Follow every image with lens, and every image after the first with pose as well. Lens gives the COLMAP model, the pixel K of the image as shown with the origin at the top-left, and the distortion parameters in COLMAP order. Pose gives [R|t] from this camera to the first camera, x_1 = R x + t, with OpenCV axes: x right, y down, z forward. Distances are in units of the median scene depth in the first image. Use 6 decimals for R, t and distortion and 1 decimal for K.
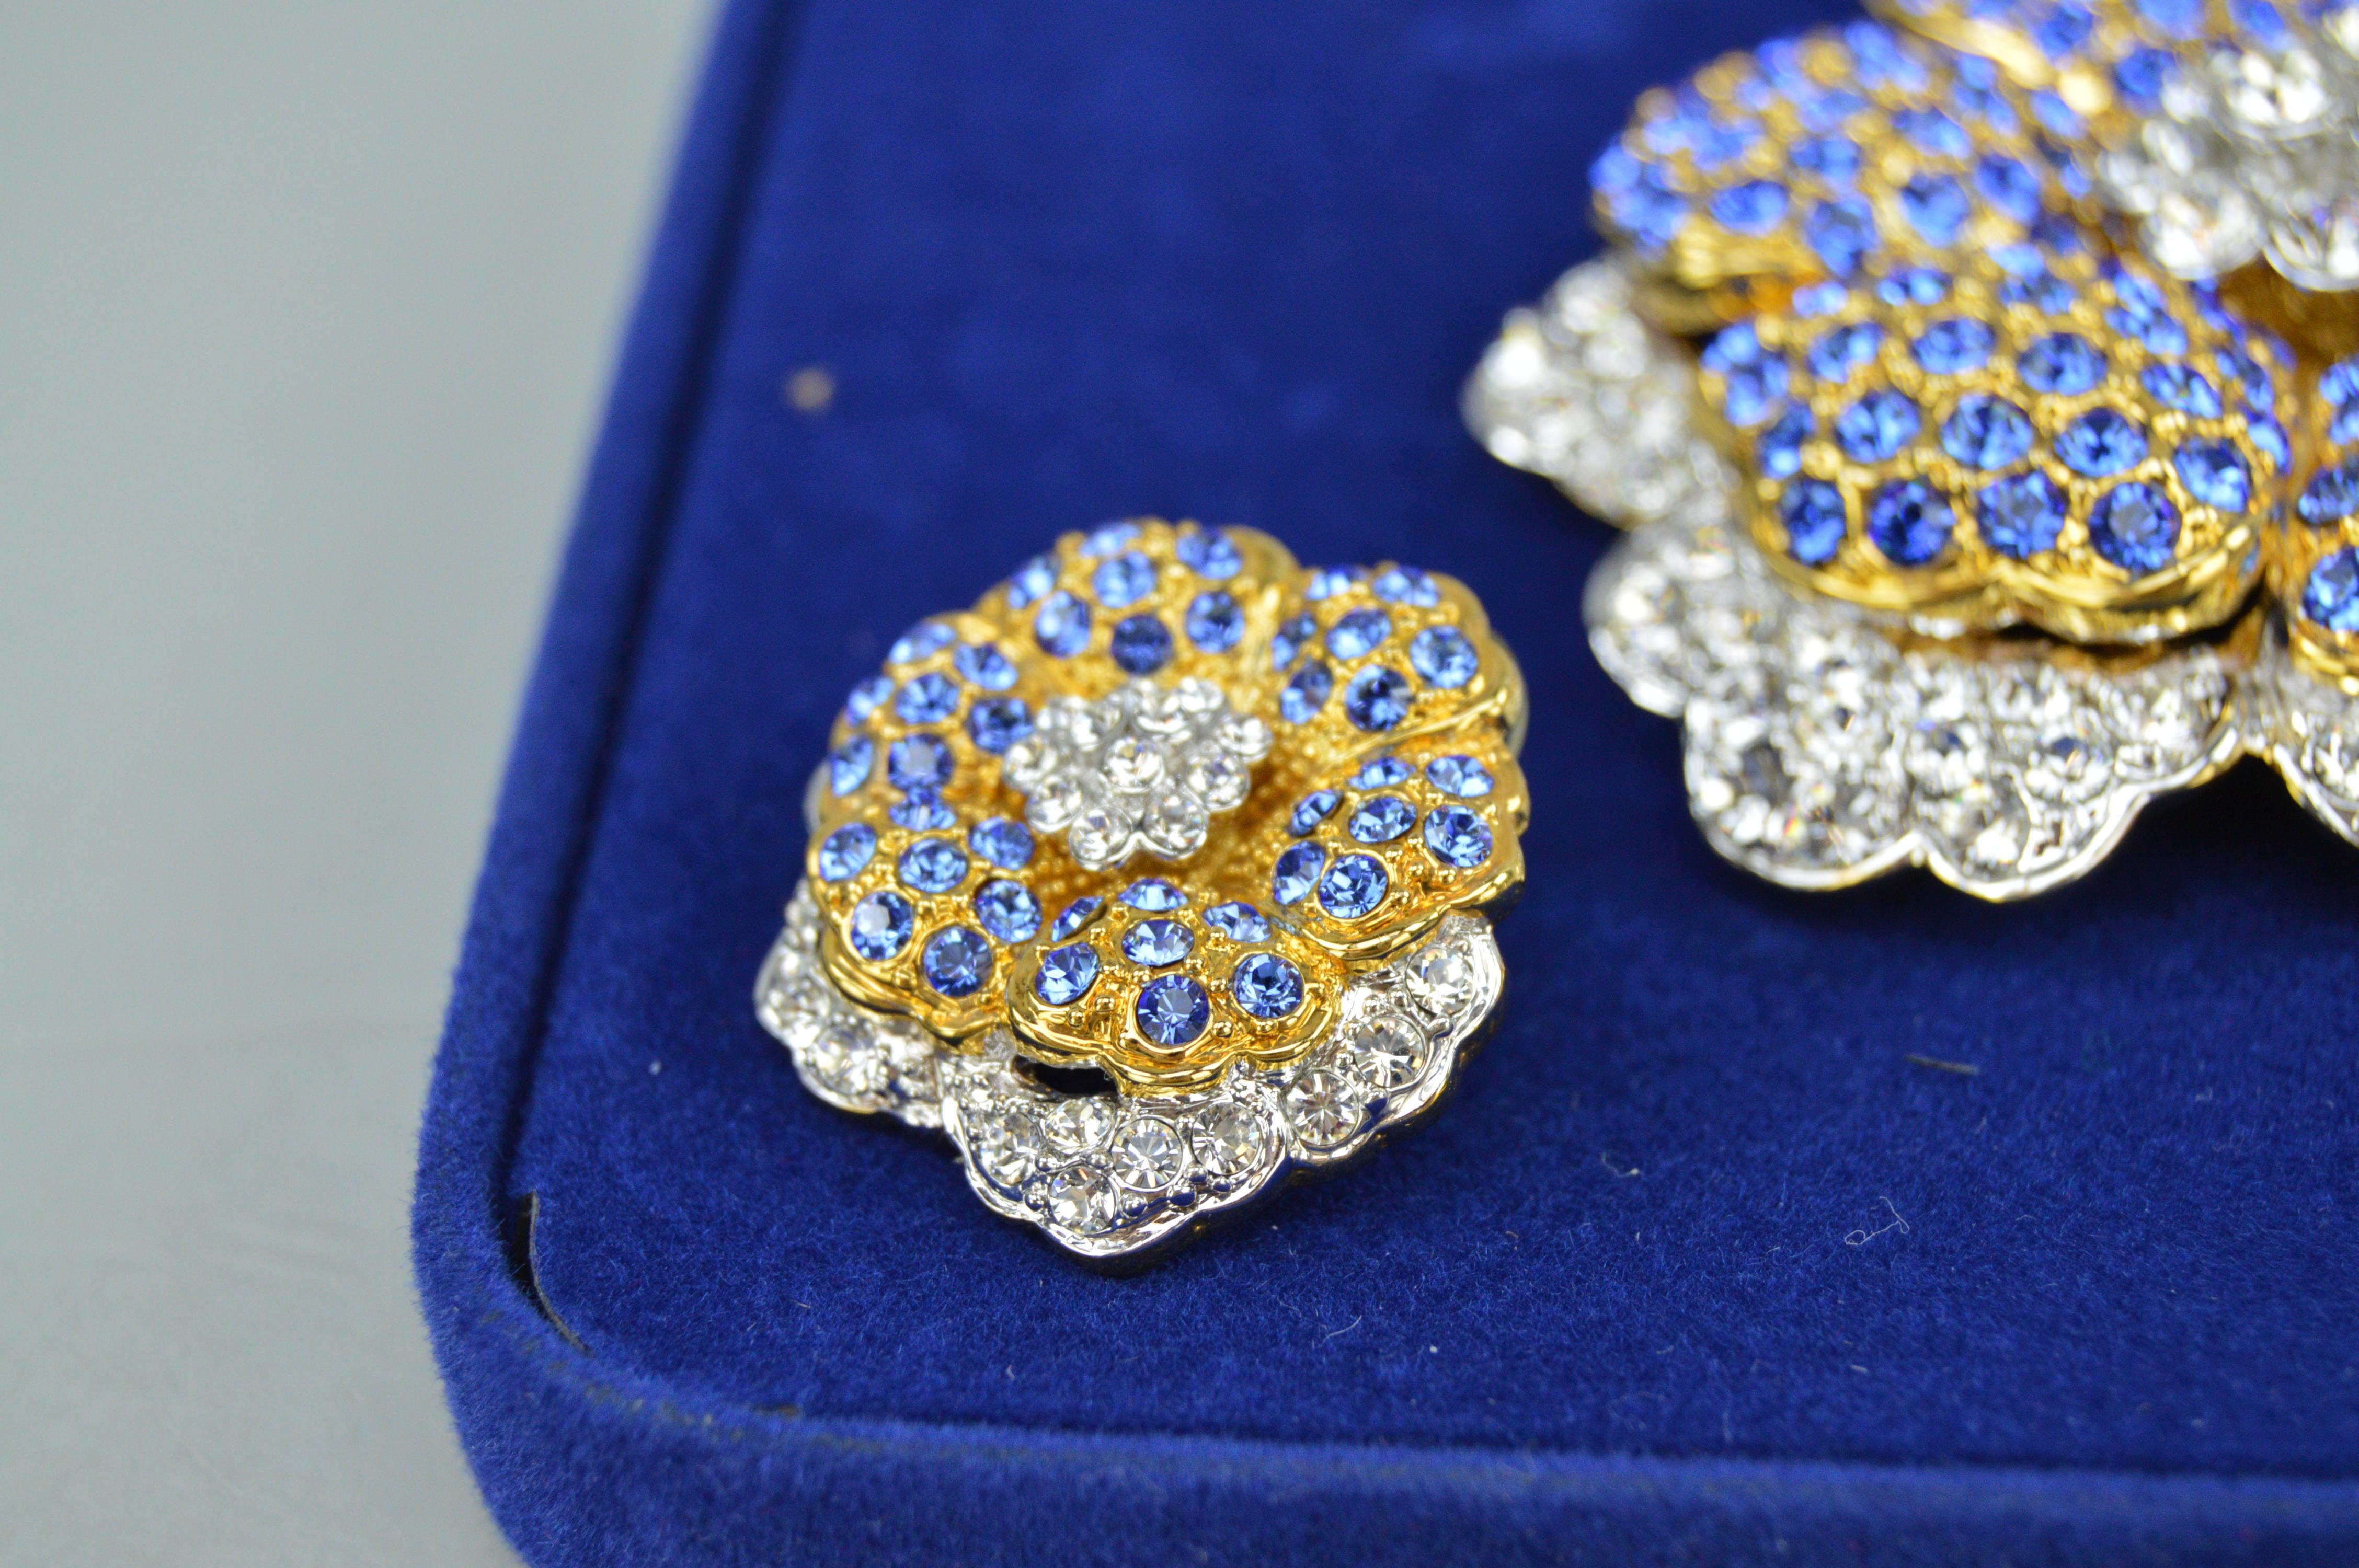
lens RADIAL K [[5120.4, 0, 1179.5], [0, 5120.4, 784.0], [0, 0, 1]] dist [-0.005071, -0.336351]
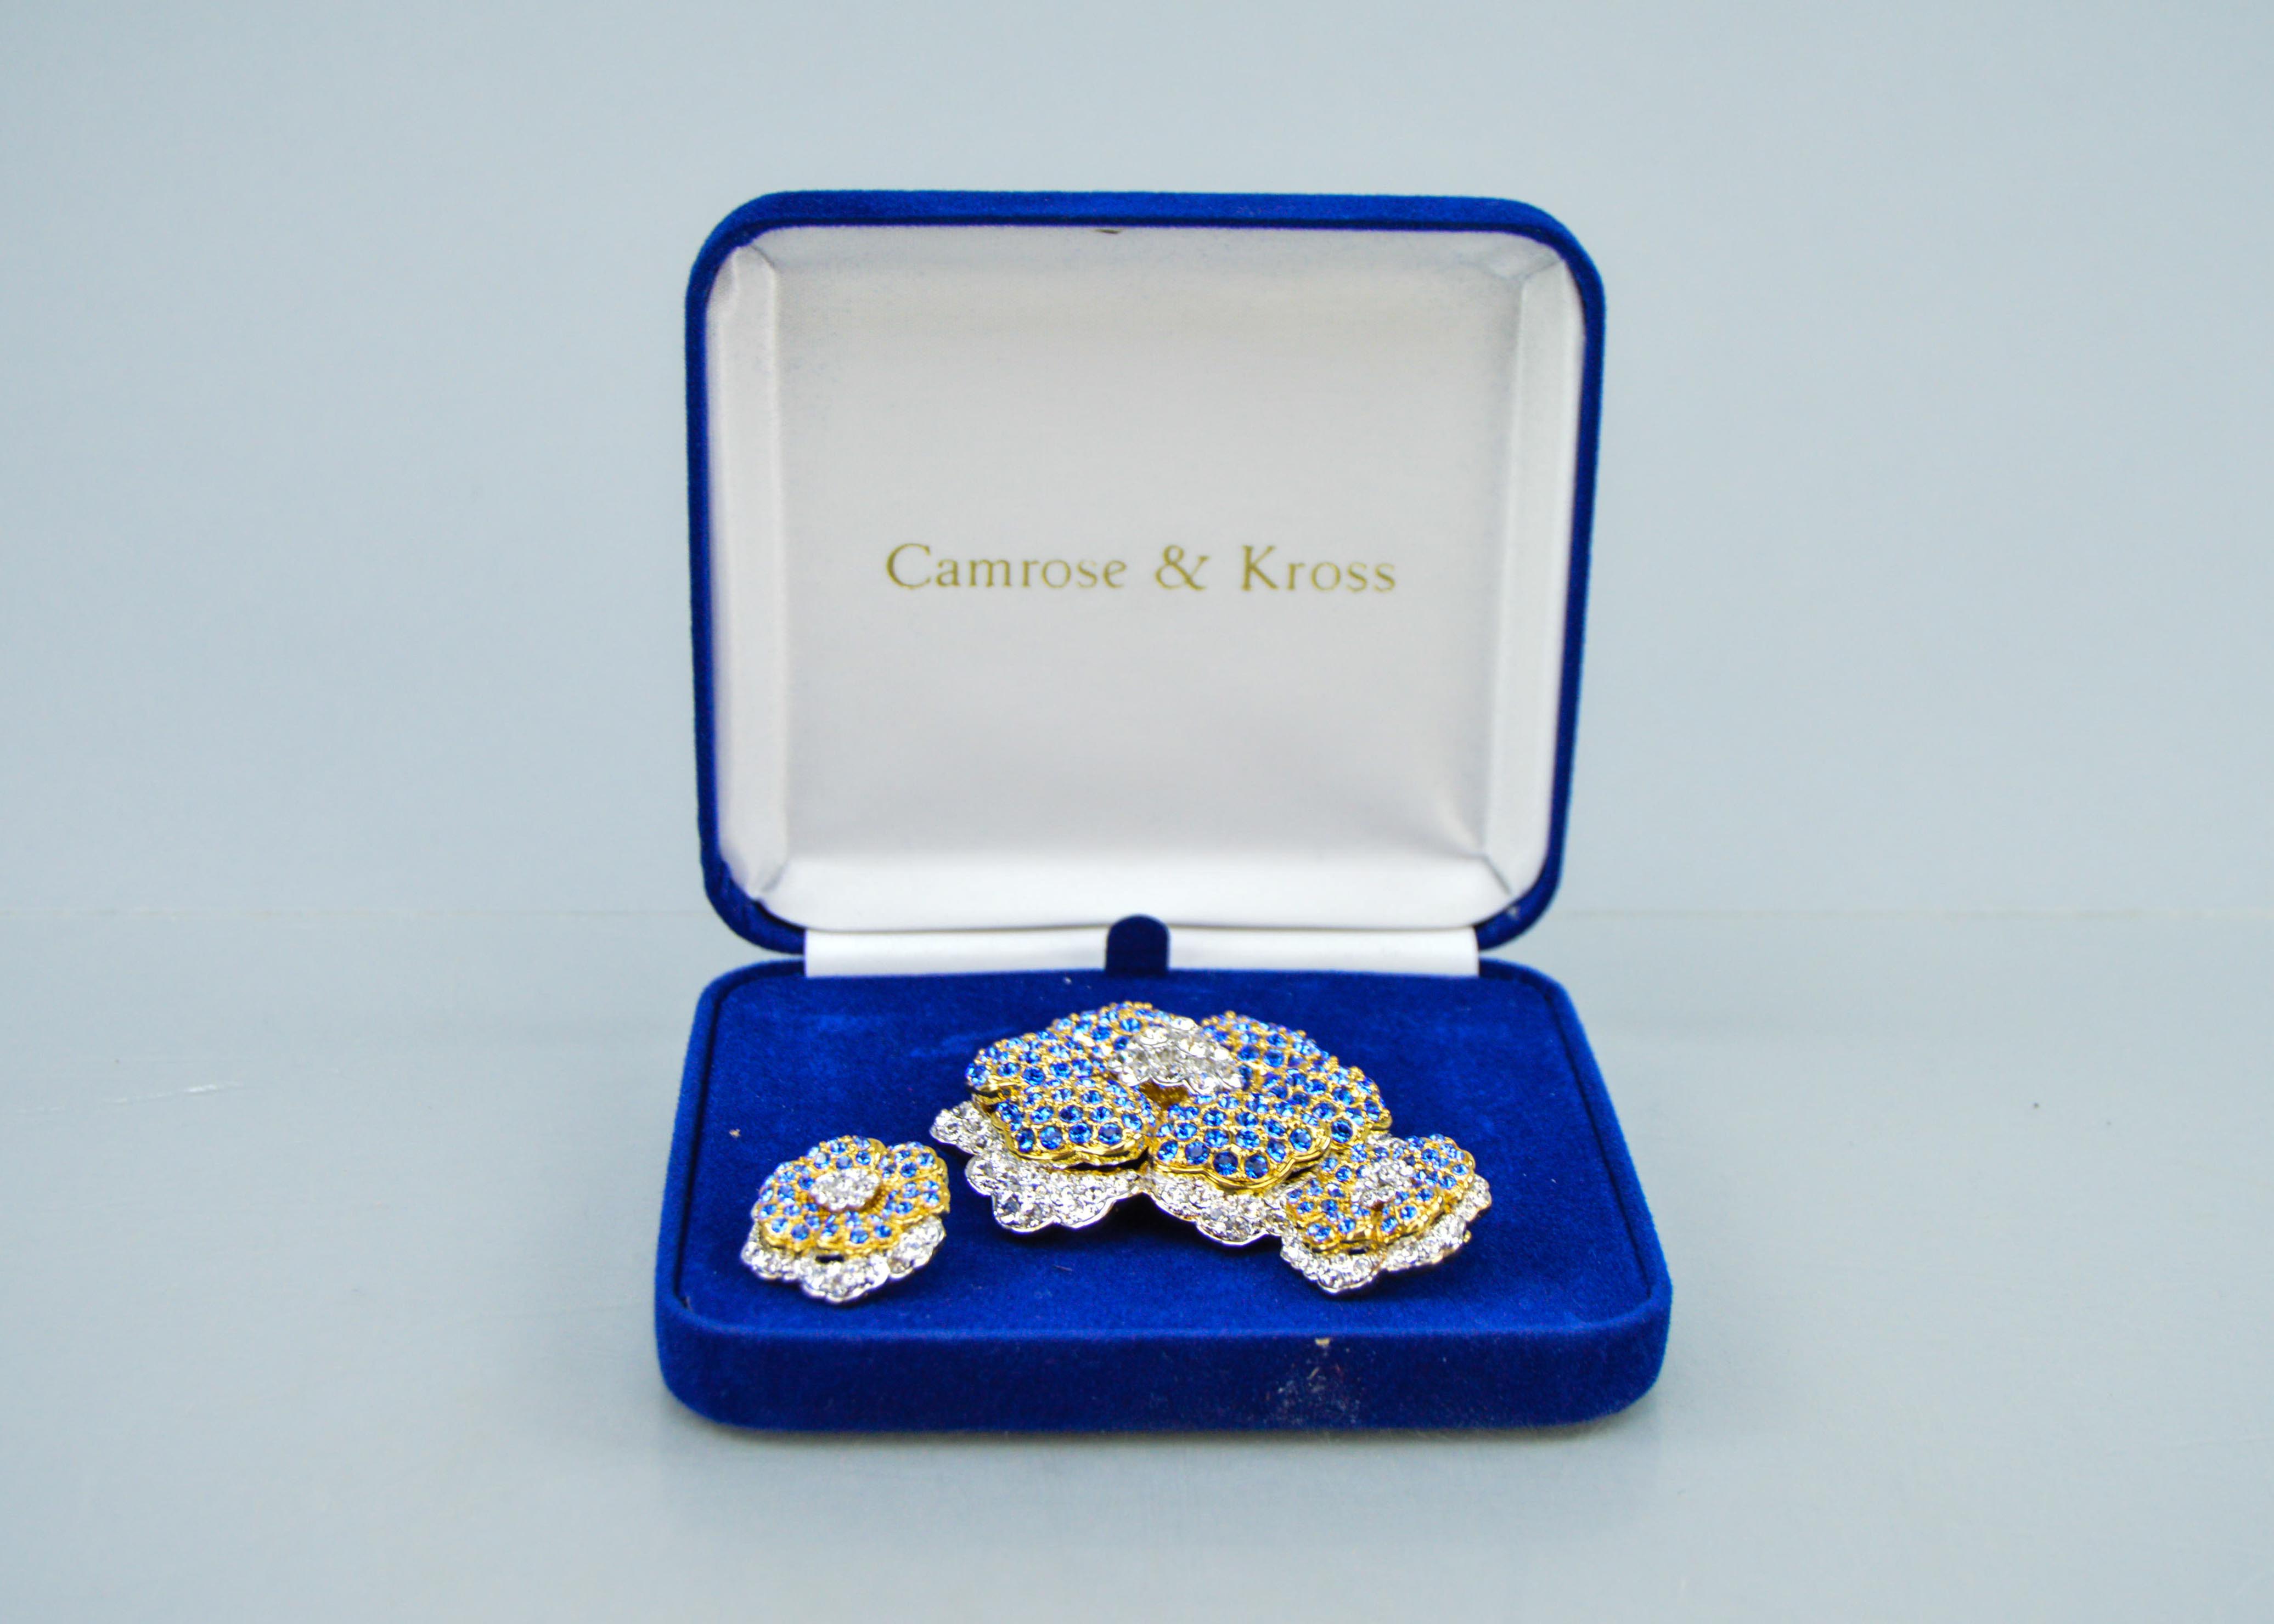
lens RADIAL K [[4049.0, 0, 1135.8], [0, 4049.0, 782.2], [0, 0, 1]] dist [0.011589, 0.020377]
pose [[0.992888, -0.000855, 0.119050, -0.151262], [0.039808, 0.944801, -0.325217, 0.695804], [-0.112200, 0.327643, 0.938116, -1.925879]]
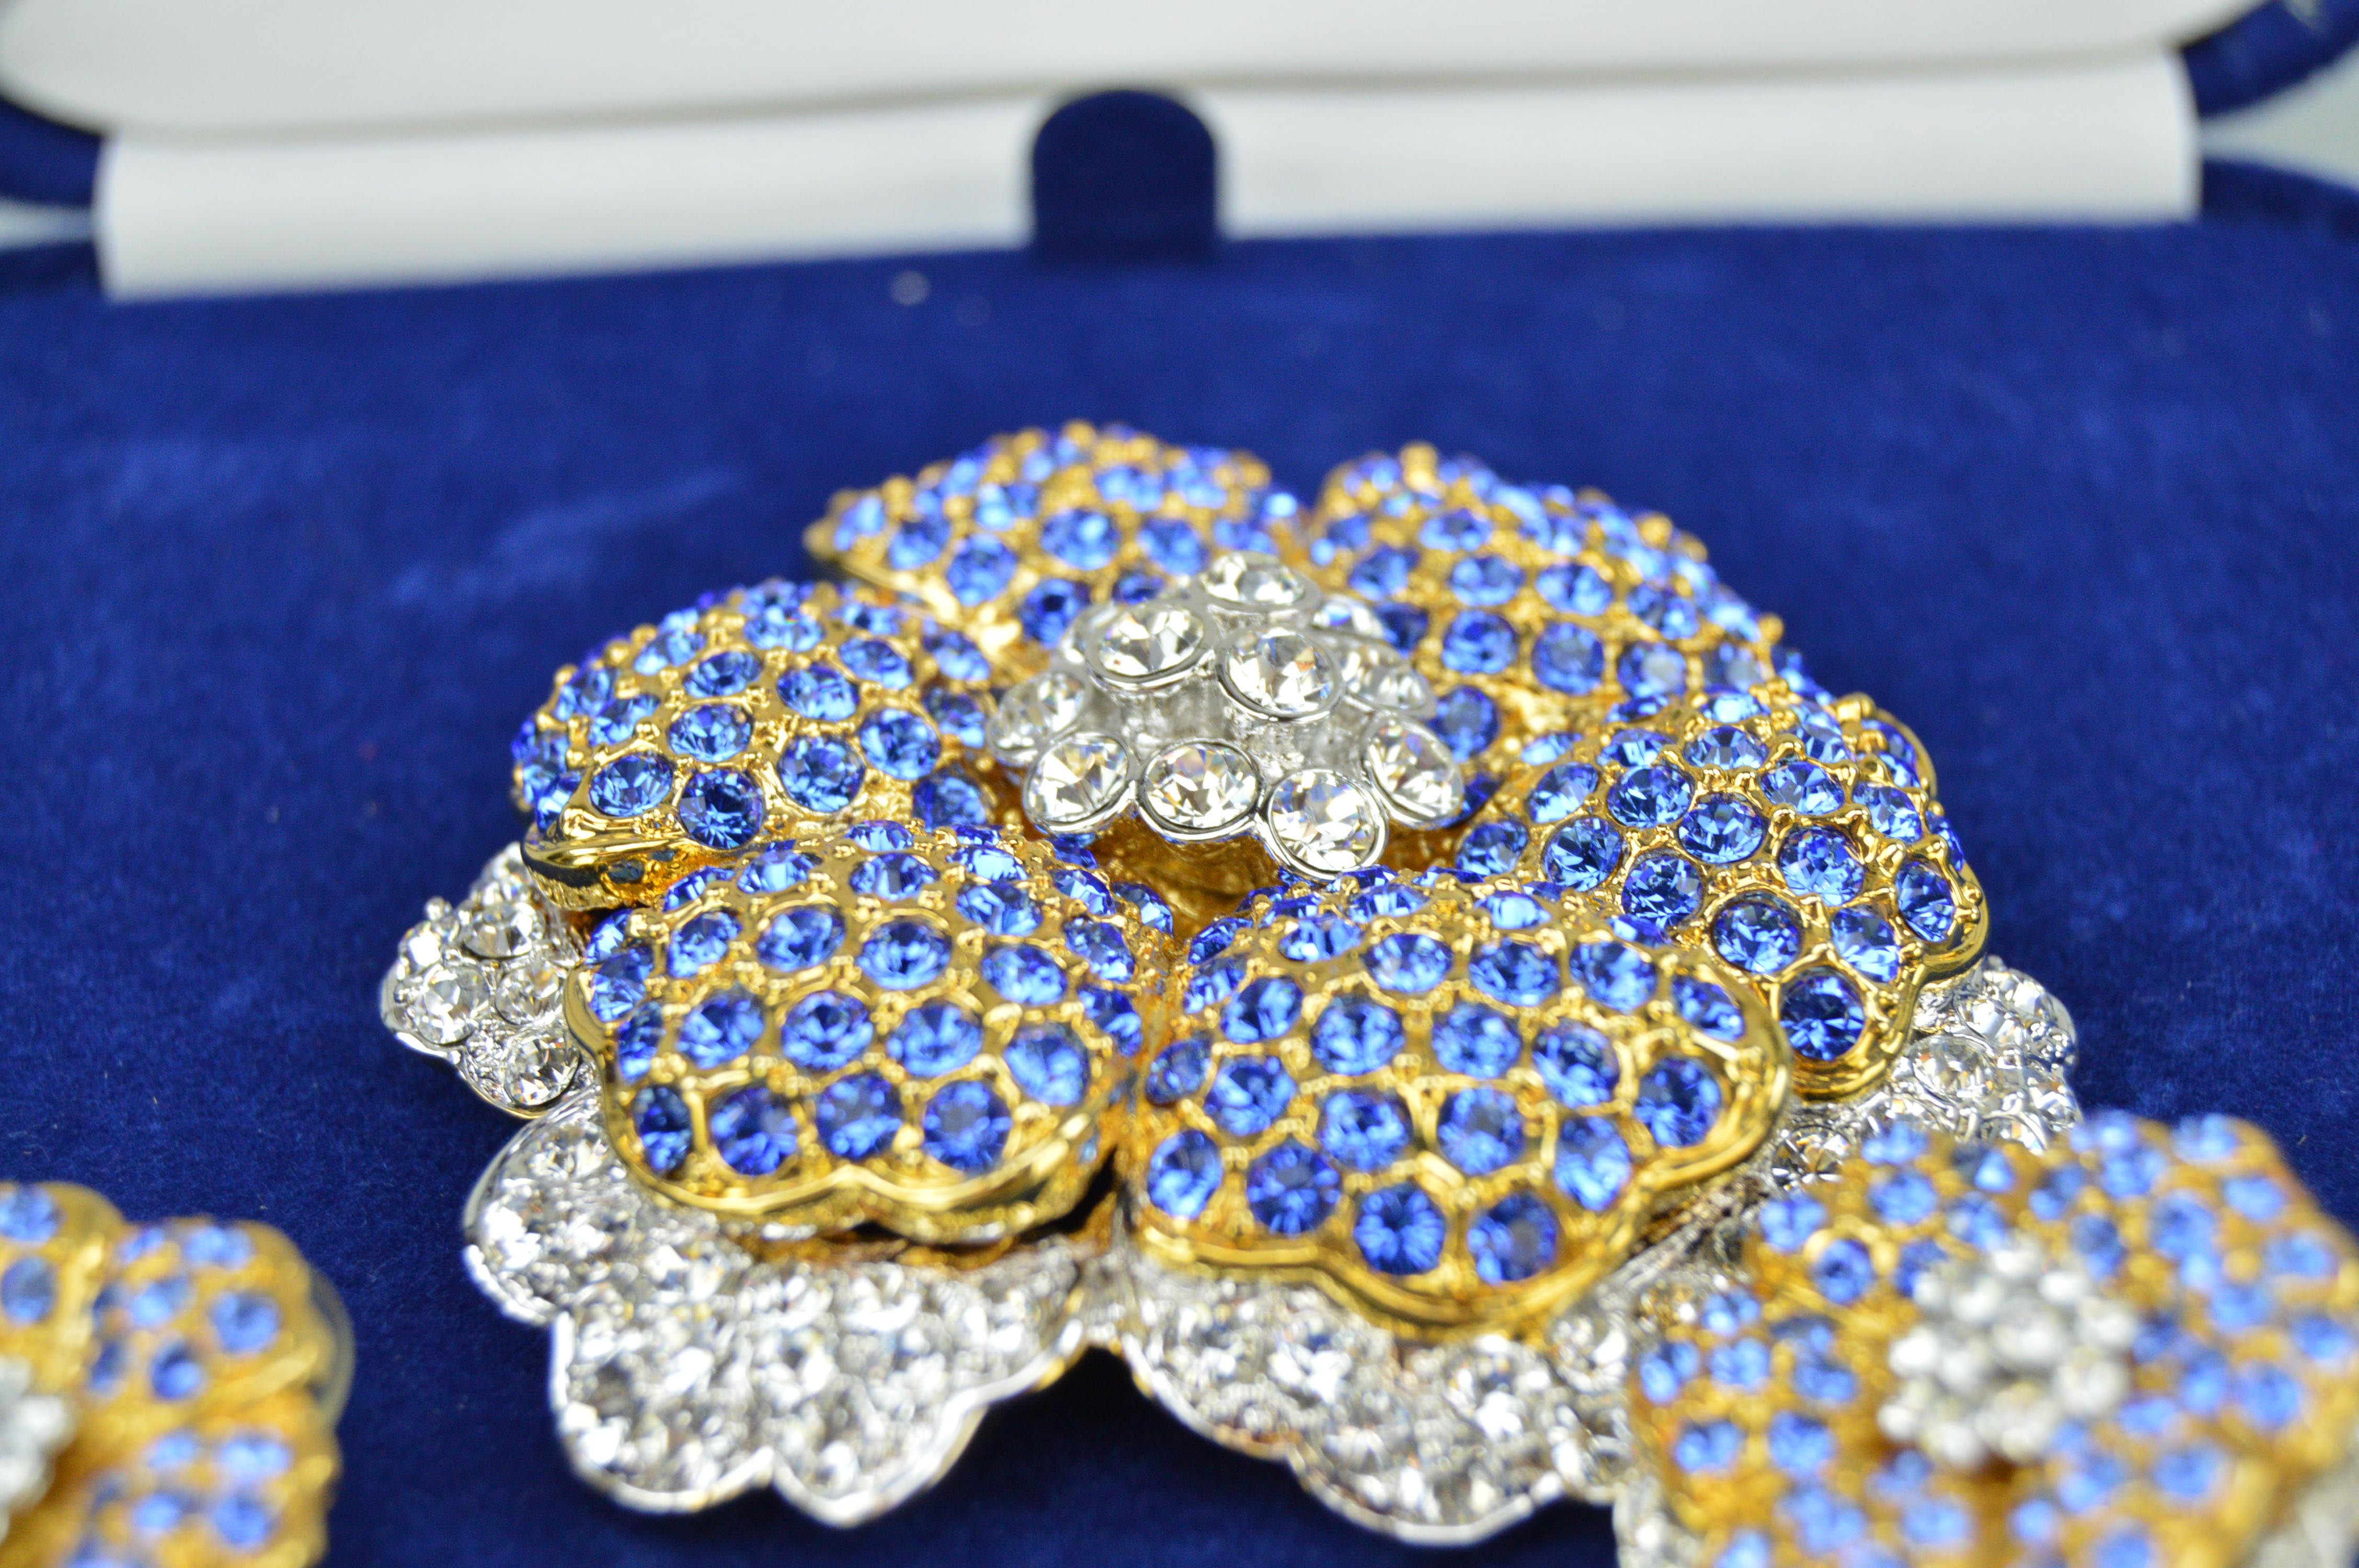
lens RADIAL K [[4887.1, 0, 1179.5], [0, 4887.1, 784.0], [0, 0, 1]] dist [0.015801, 0.196292]
pose [[0.995539, -0.061108, 0.071890, 0.170982], [0.063727, 0.997363, -0.034722, -0.084670], [-0.069578, 0.039148, 0.996808, 0.051029]]
